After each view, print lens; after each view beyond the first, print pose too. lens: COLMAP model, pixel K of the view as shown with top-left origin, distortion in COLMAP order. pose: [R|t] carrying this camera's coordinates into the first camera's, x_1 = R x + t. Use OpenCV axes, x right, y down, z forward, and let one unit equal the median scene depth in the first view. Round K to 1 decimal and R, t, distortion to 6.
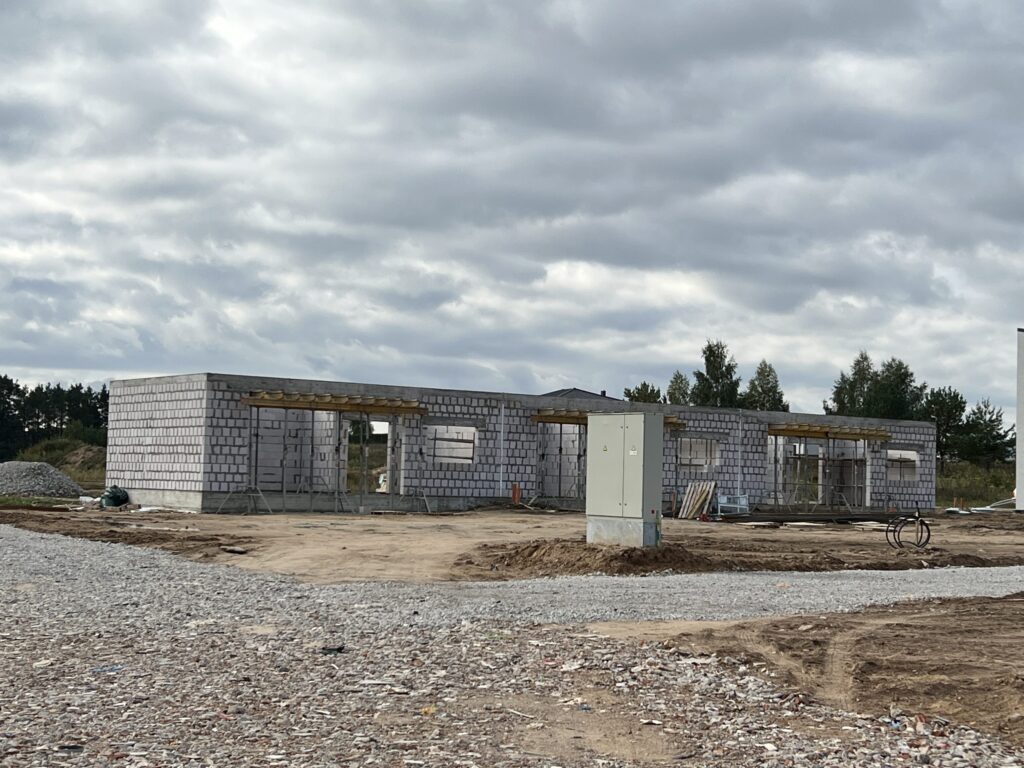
lens RADIAL K [[1659.2, 0, 512.0], [0, 1659.2, 495.0], [0, 0, 1]] dist [-0.000990, 0.062925]
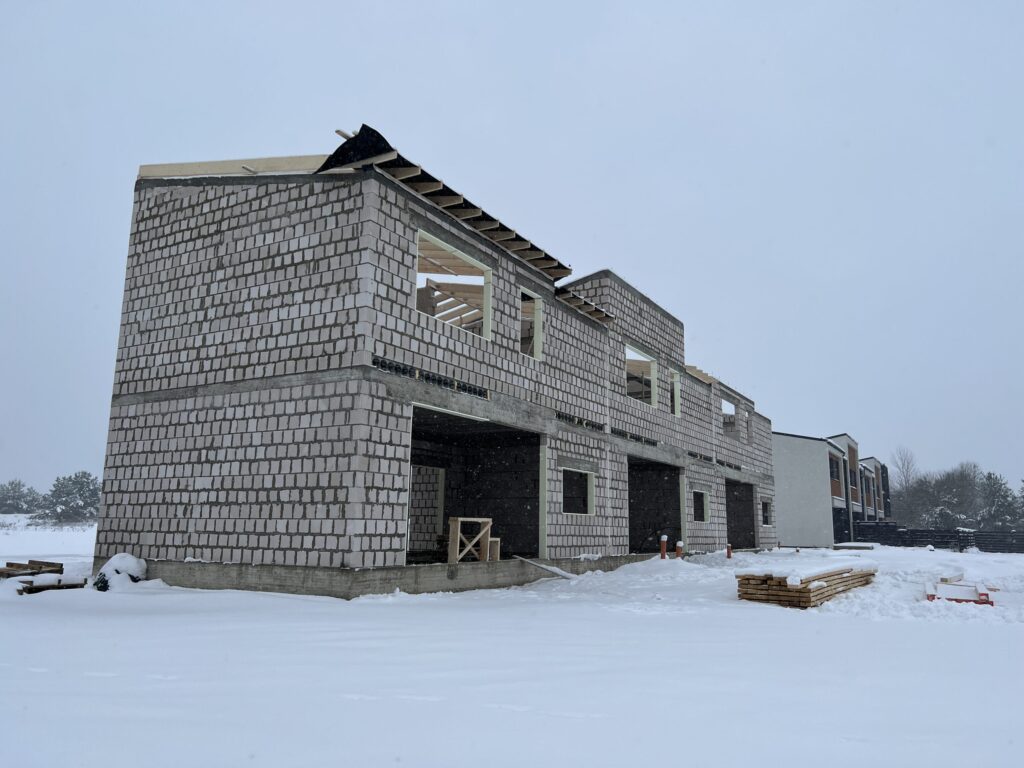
lens RADIAL K [[773.5, 0, 512.0], [0, 773.5, 384.0], [0, 0, 1]] dist [0.013277, -0.006508]
pose [[0.913791, 0.059324, 0.401830, -0.243748], [0.015991, 0.983256, -0.181526, -0.015347], [-0.405871, 0.172302, 0.897542, 0.718999]]
